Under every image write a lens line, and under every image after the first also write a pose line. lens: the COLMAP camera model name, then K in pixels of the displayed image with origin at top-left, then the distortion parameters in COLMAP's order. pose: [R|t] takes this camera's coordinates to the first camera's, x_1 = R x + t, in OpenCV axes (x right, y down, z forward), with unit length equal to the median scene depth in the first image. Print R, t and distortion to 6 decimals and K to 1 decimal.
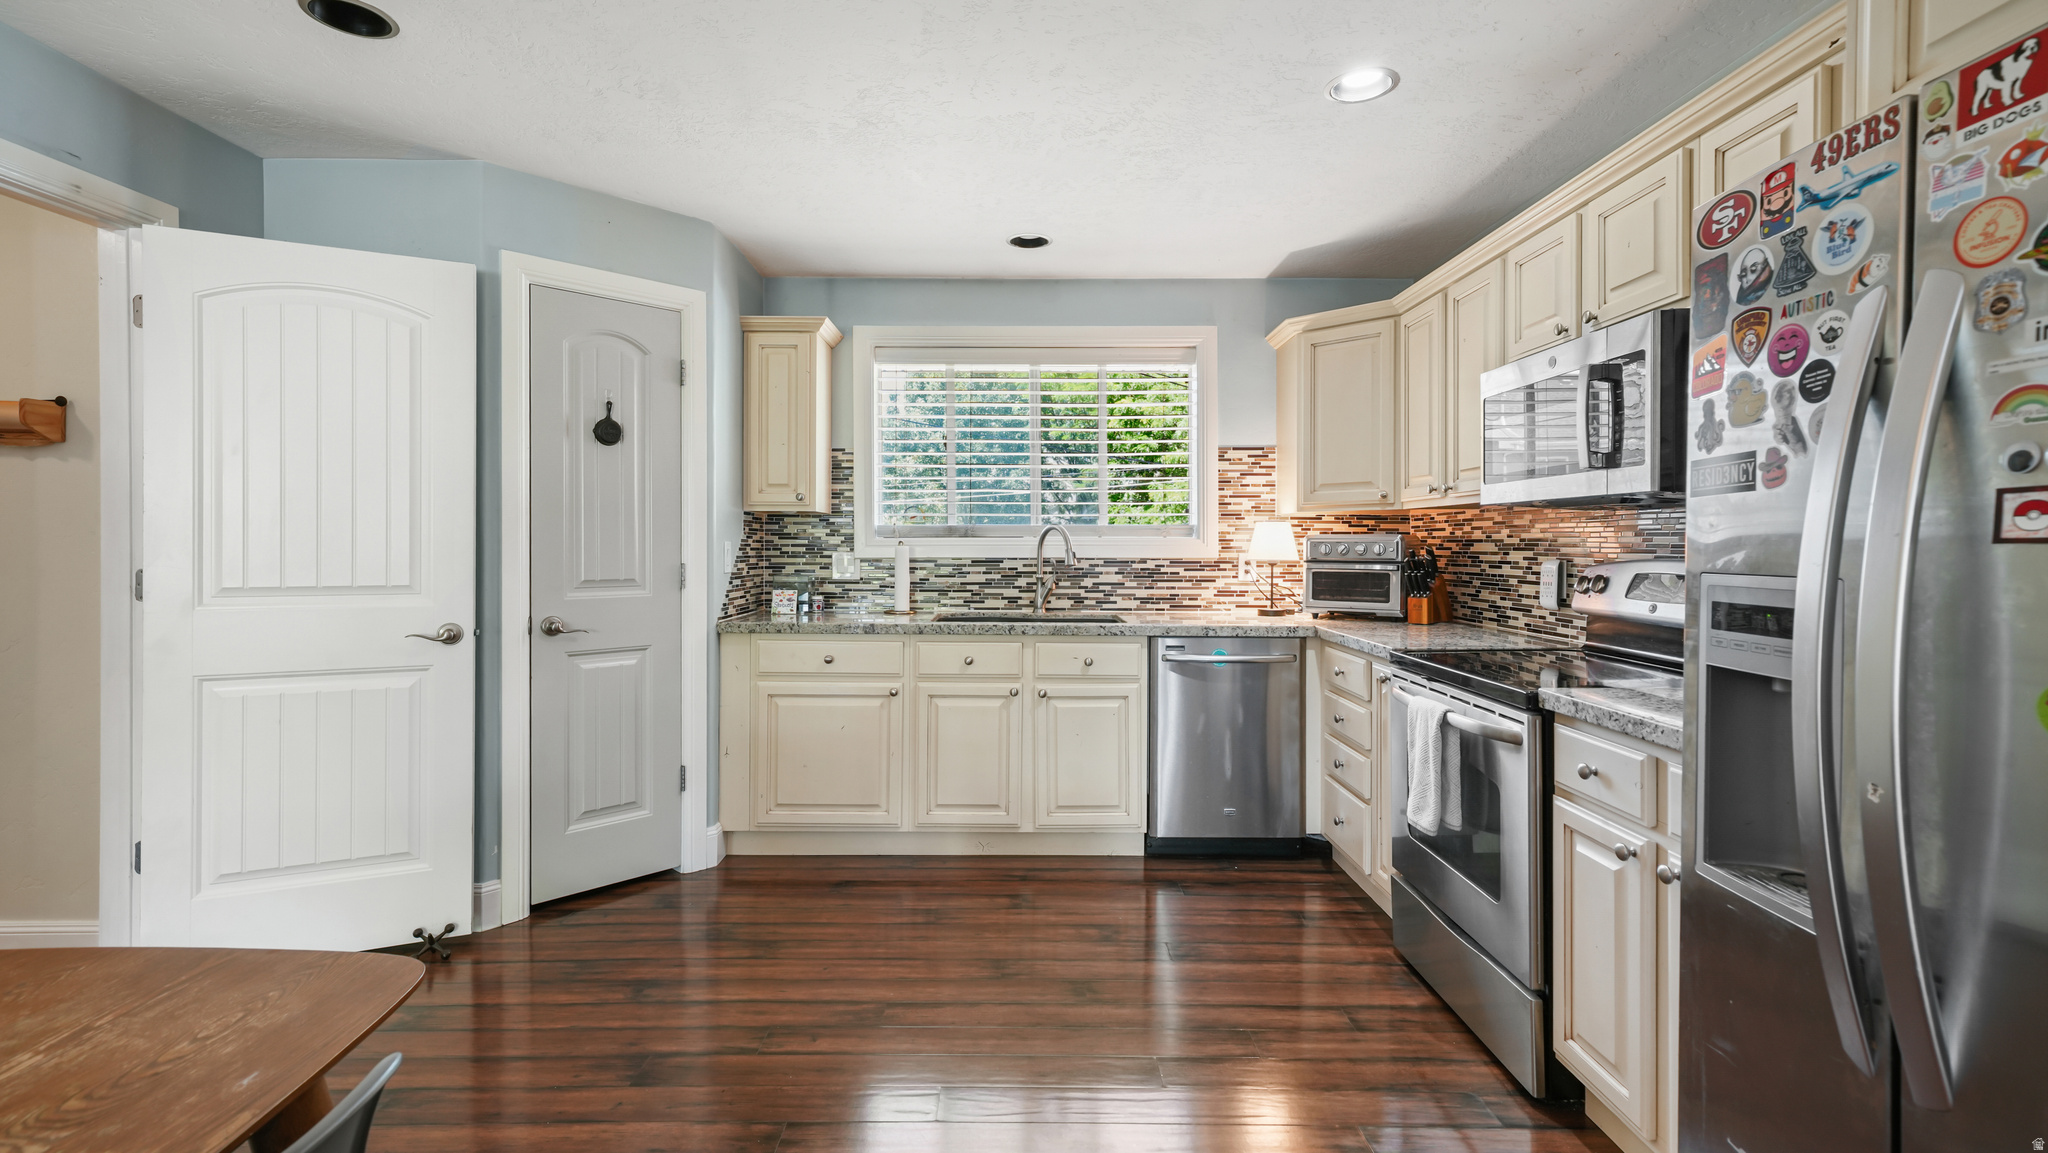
lens RADIAL K [[909.2, 0, 1015.0], [0, 909.2, 545.3], [0, 0, 1]] dist [0.009934, -0.000101]
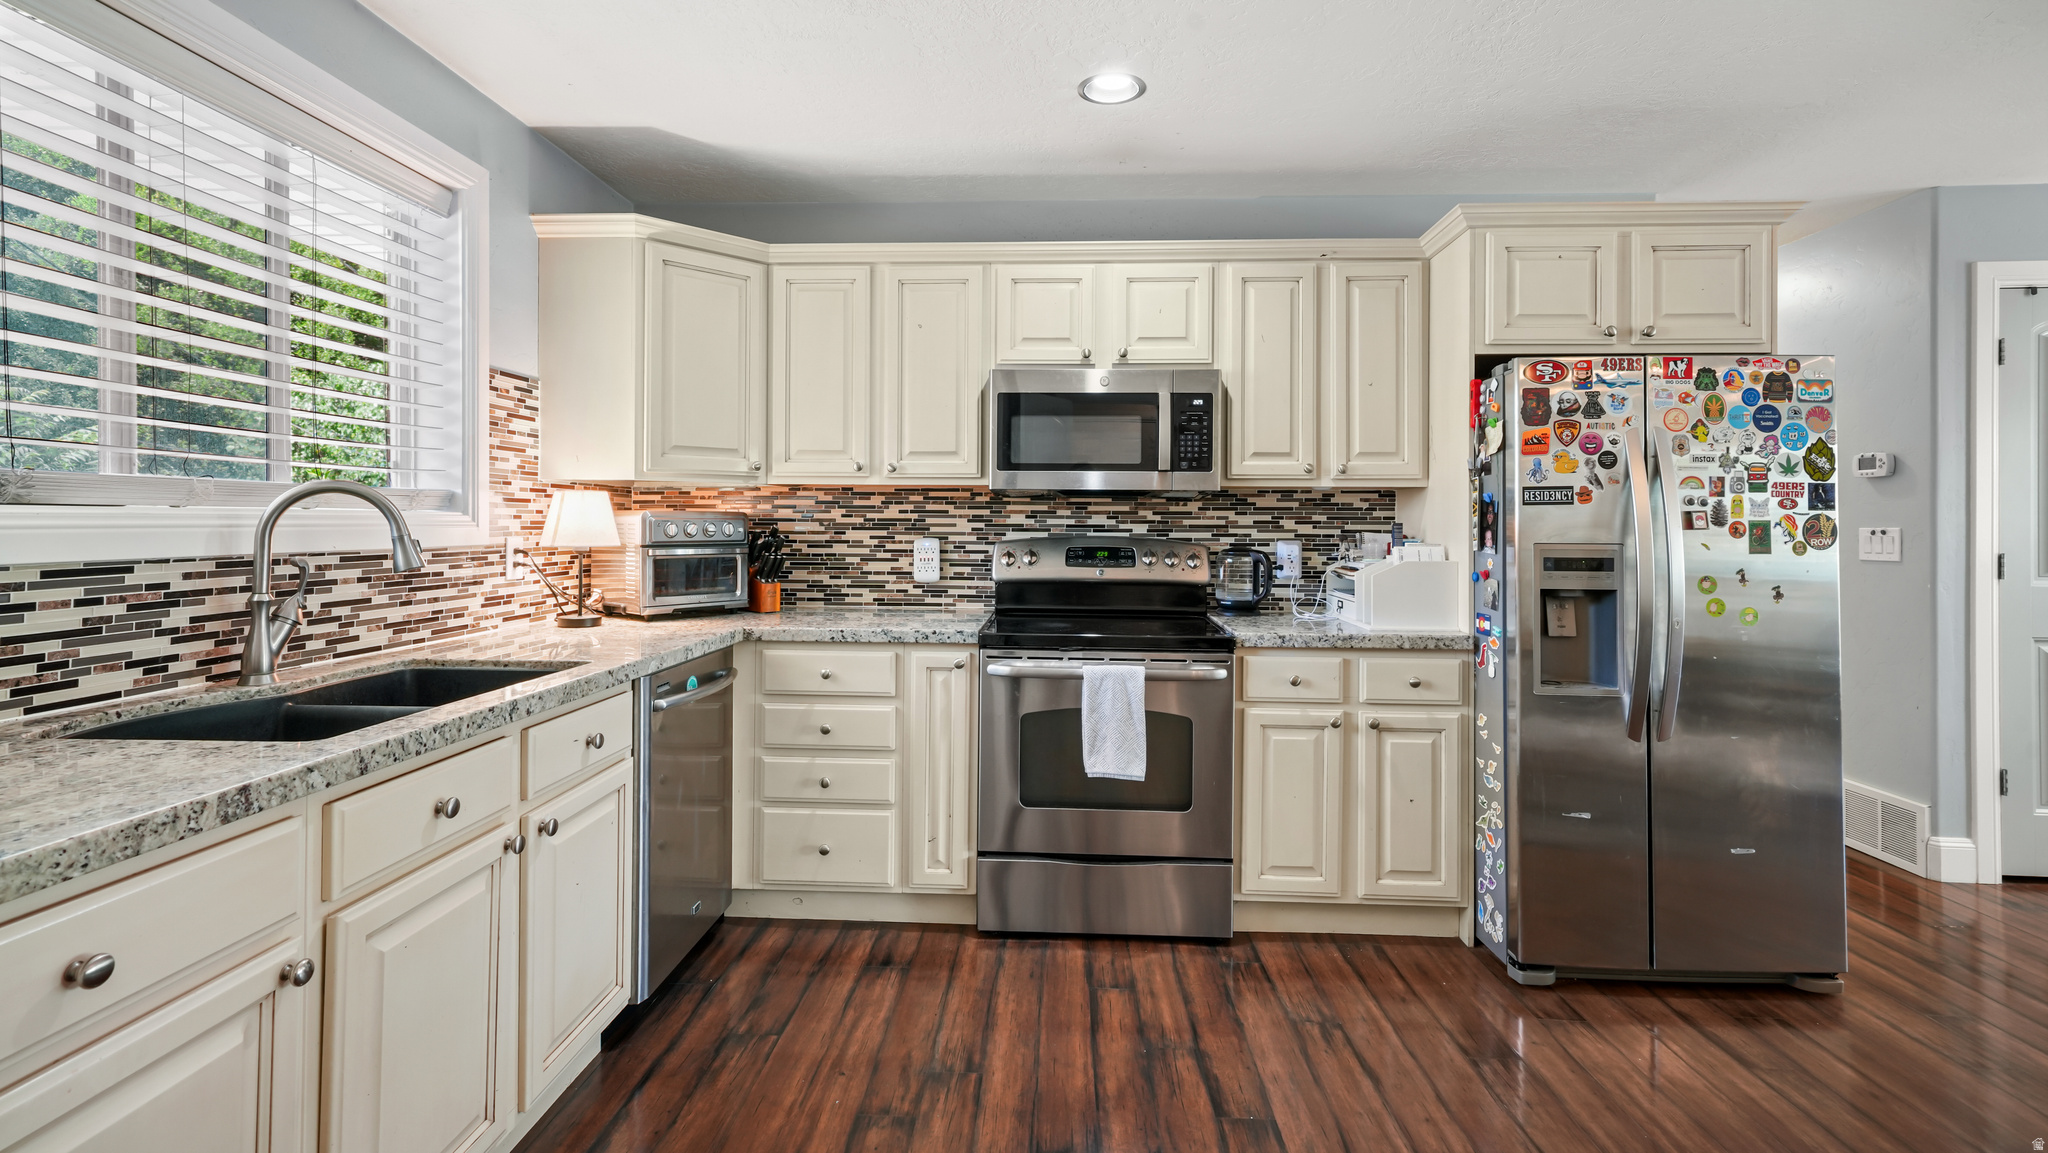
lens RADIAL K [[909.2, 0, 1031.8], [0, 909.2, 514.1], [0, 0, 1]] dist [0.009934, -0.000101]
pose [[0.041039, 0.007756, 0.999127, -0.401262], [-0.004476, 0.999961, -0.007579, -0.004415], [-0.999148, -0.004161, 0.041072, 0.629291]]
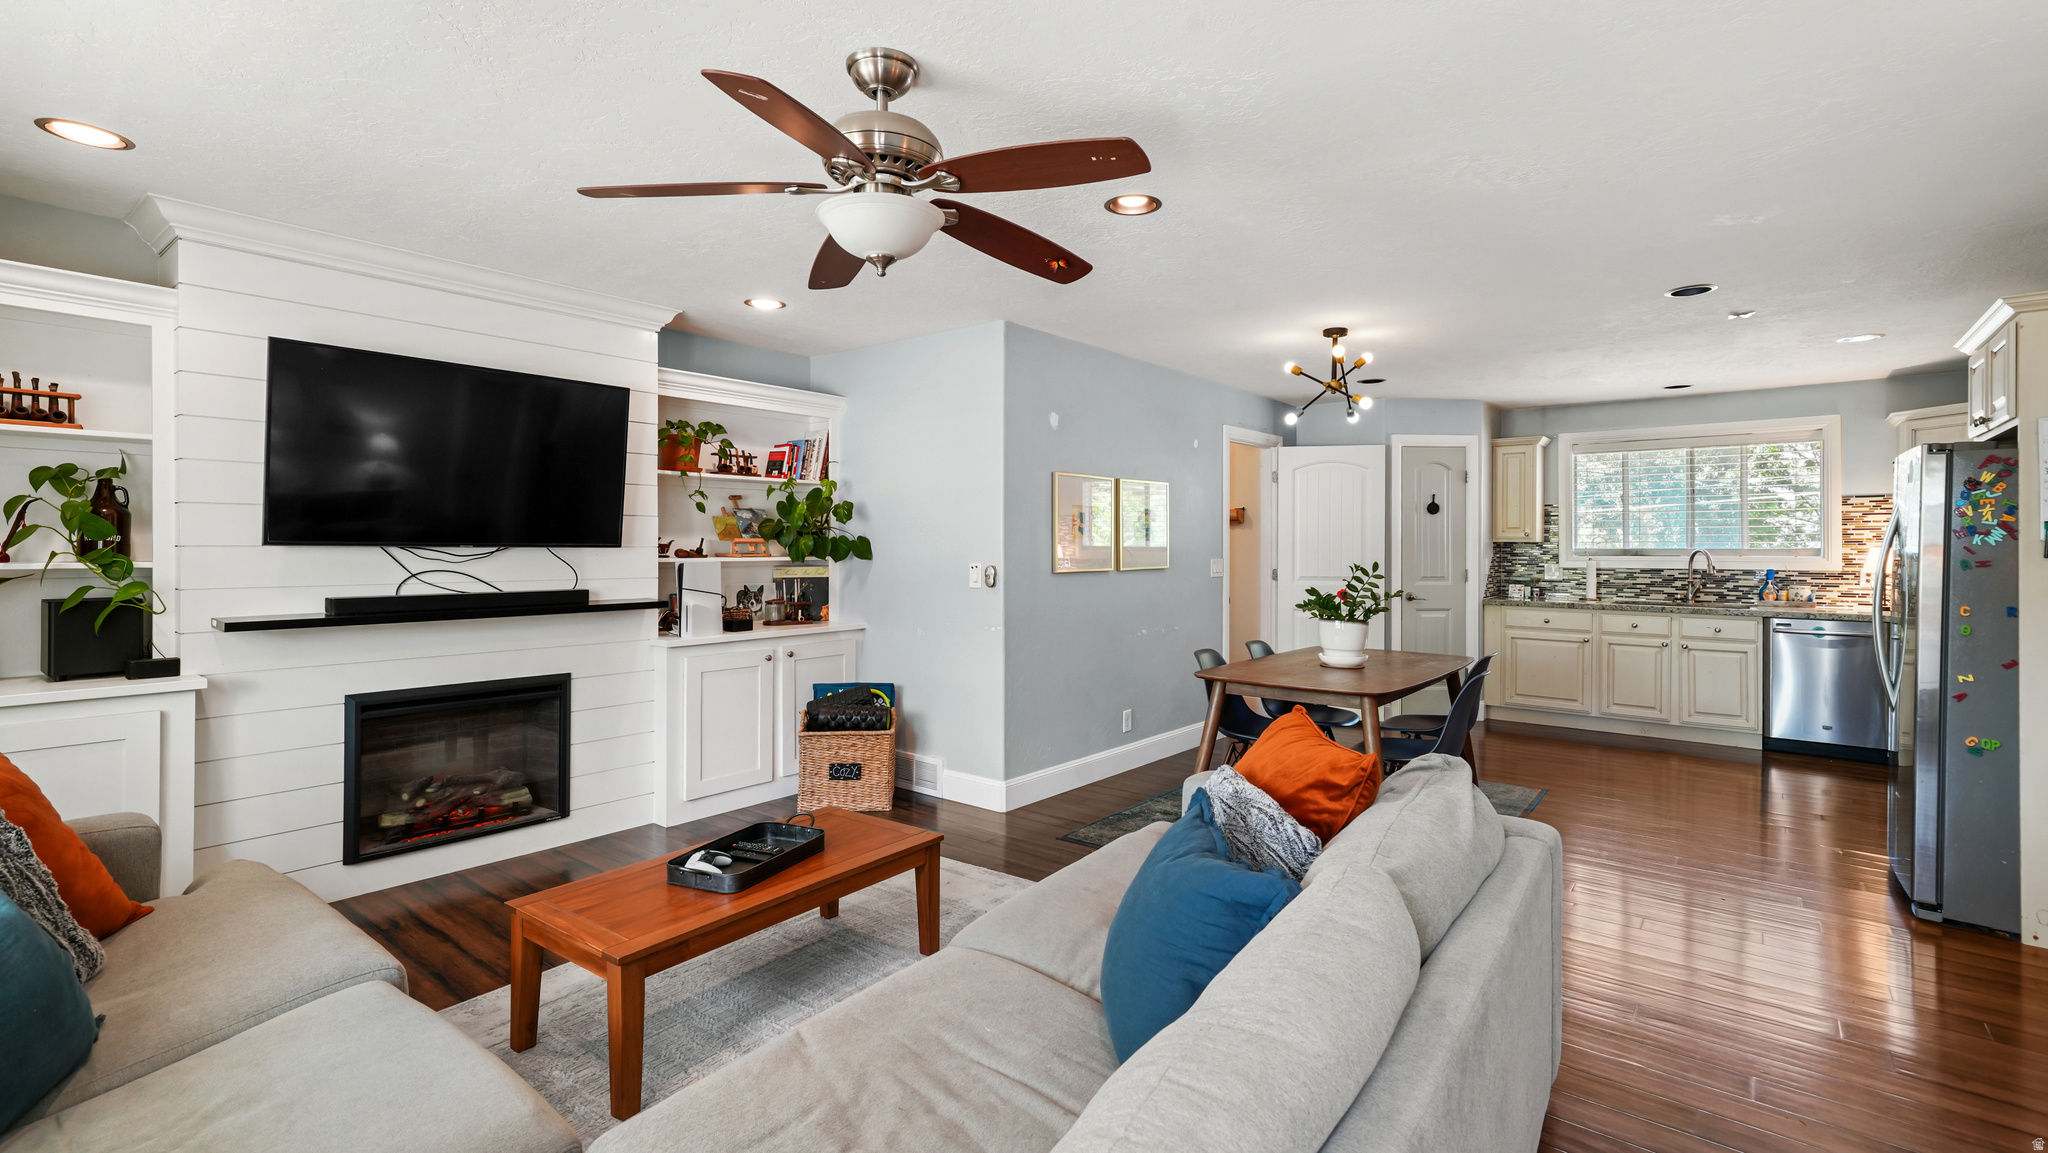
lens RADIAL K [[909.2, 0, 1033.3], [0, 909.2, 547.7], [0, 0, 1]] dist [0.009934, -0.000101]
pose [[0.783271, -0.000223, -0.621681, 0.125185], [-0.001366, 0.999997, -0.002080, -0.019980], [0.621679, 0.002478, 0.783268, -1.031406]]
